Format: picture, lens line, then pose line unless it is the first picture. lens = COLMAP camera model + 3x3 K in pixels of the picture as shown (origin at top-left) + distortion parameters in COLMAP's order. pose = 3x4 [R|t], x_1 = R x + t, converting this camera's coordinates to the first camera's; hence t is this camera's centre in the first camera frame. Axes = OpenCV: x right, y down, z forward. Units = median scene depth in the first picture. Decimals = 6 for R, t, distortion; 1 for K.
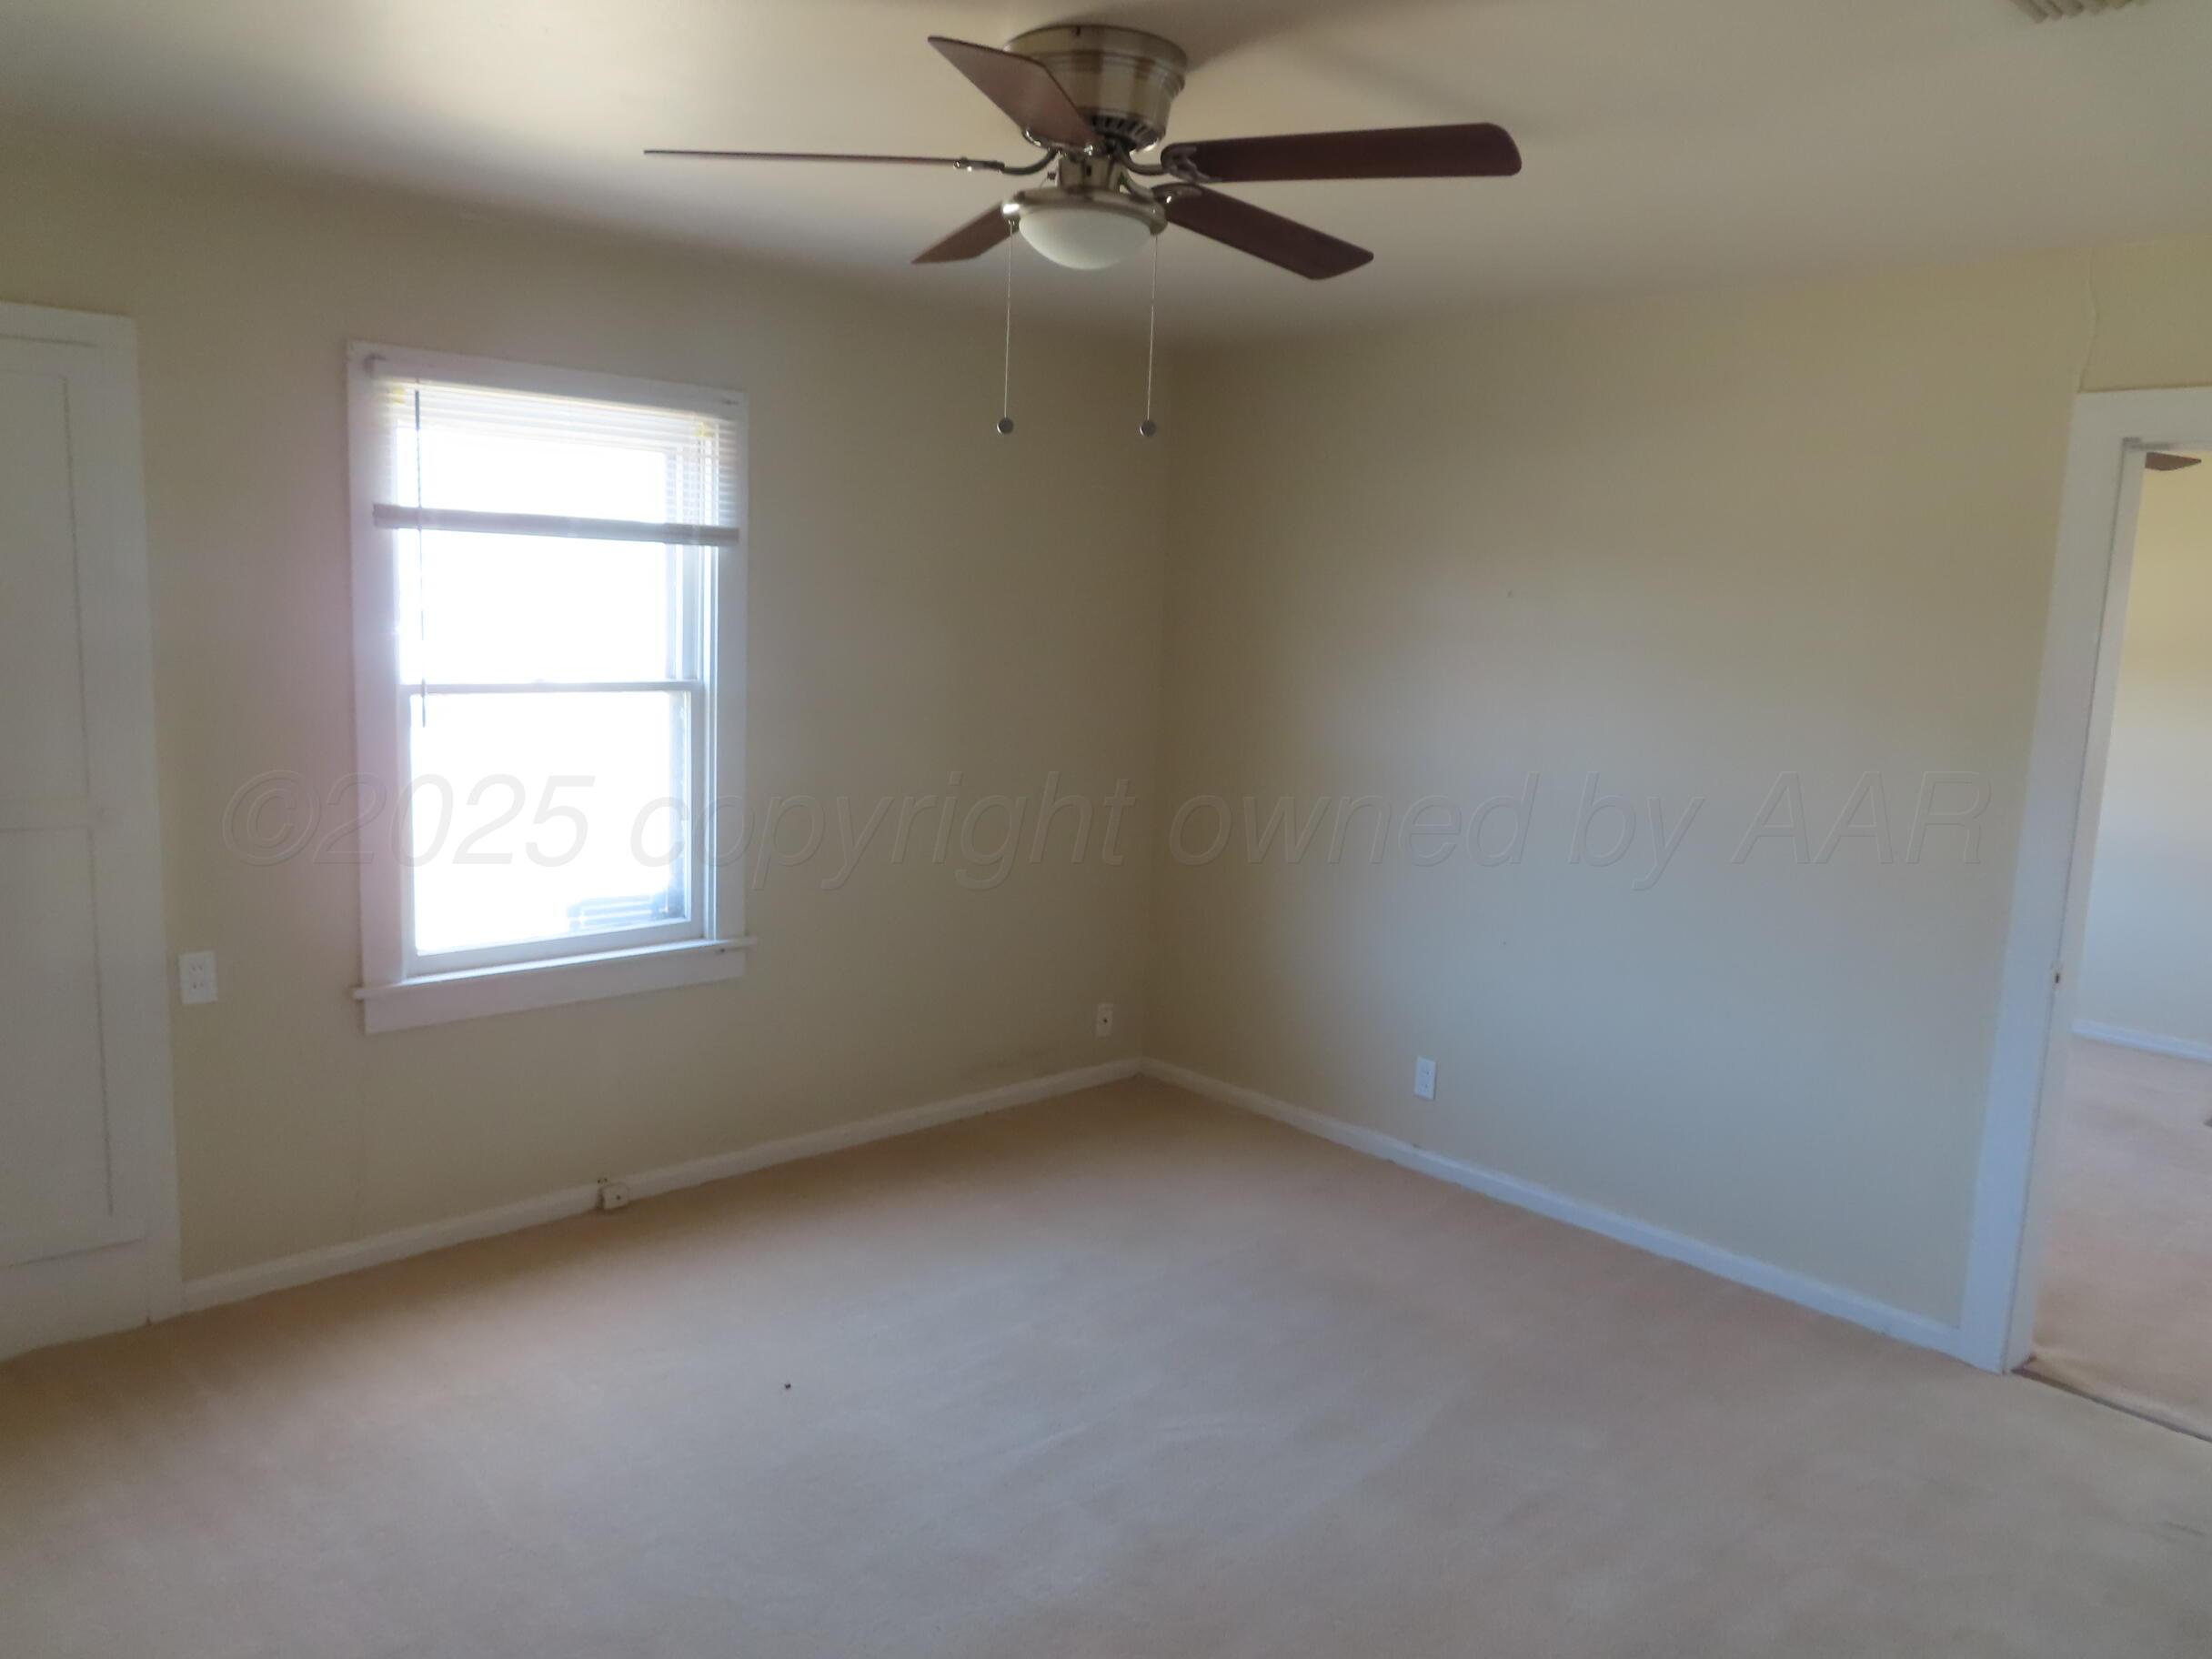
lens RADIAL K [[1578.4, 0, 1106.0], [0, 1578.4, 829.5], [0, 0, 1]] dist [0.003563, 0.001162]
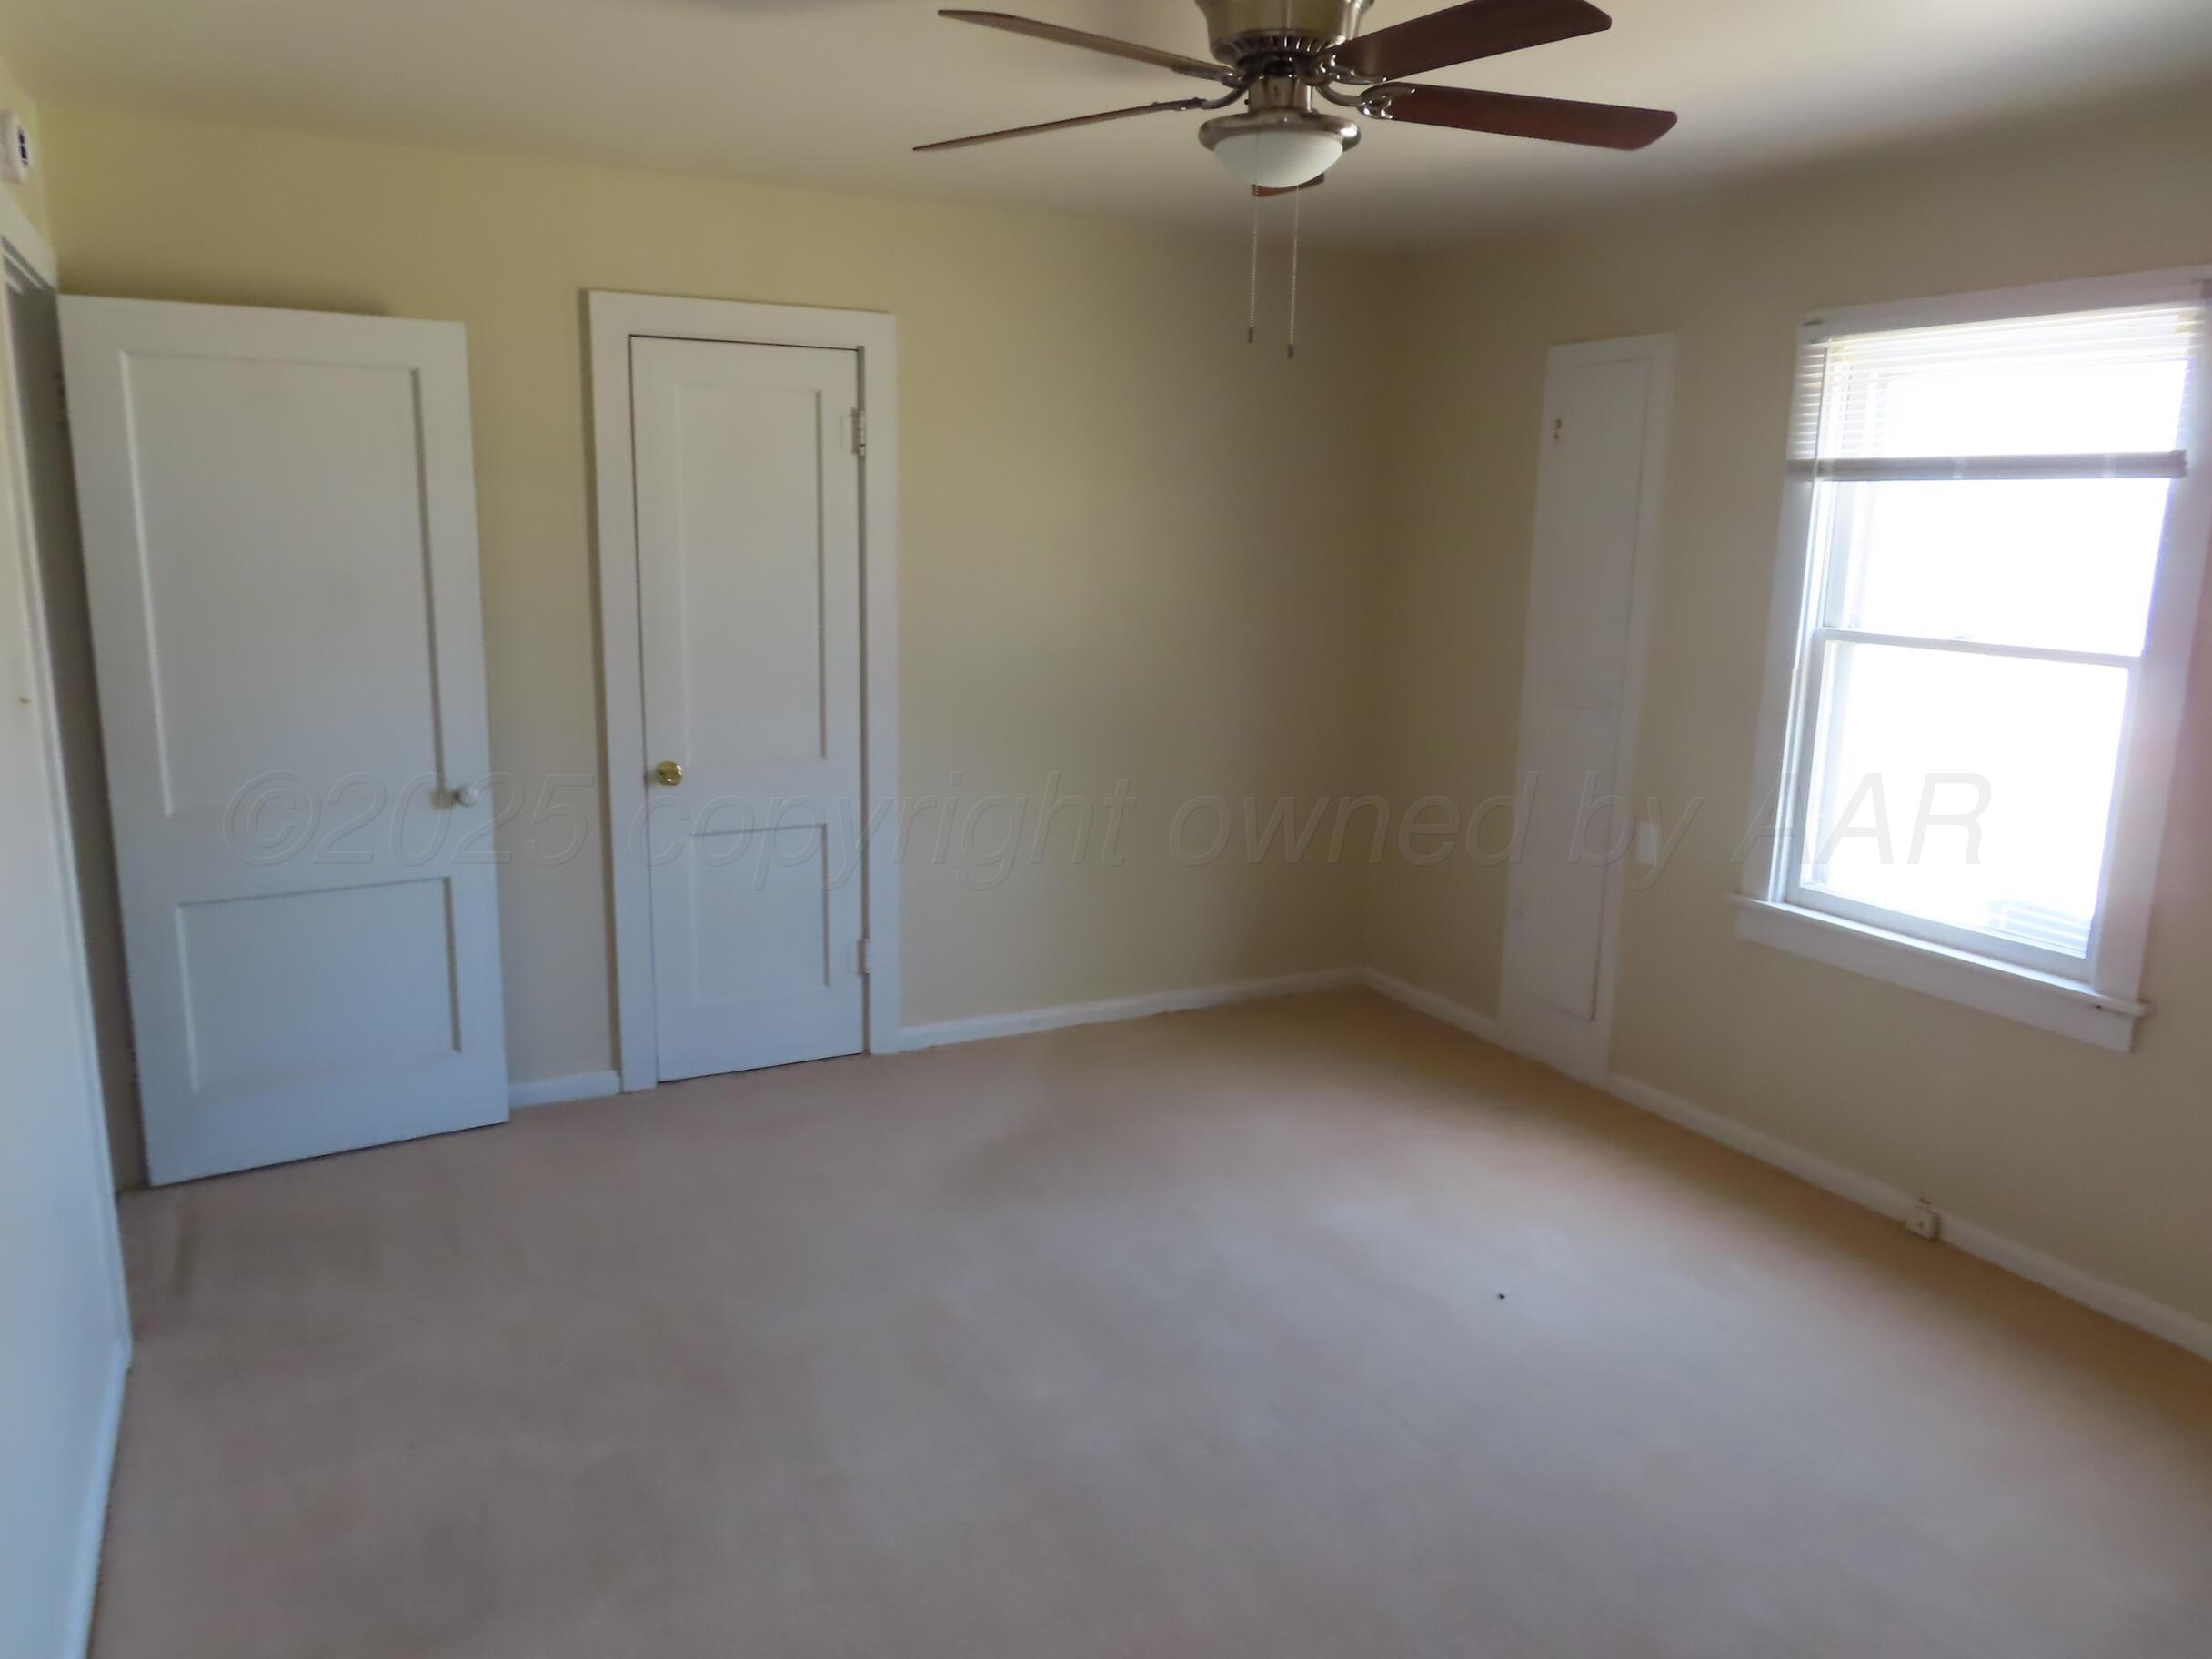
lens RADIAL K [[1578.4, 0, 1106.0], [0, 1578.4, 829.5], [0, 0, 1]] dist [0.003563, 0.001162]
pose [[-0.266213, 0.147189, -0.952610, 0.712945], [-0.173349, 0.964849, 0.197524, -0.088140], [0.948199, 0.217718, -0.231340, 0.819582]]
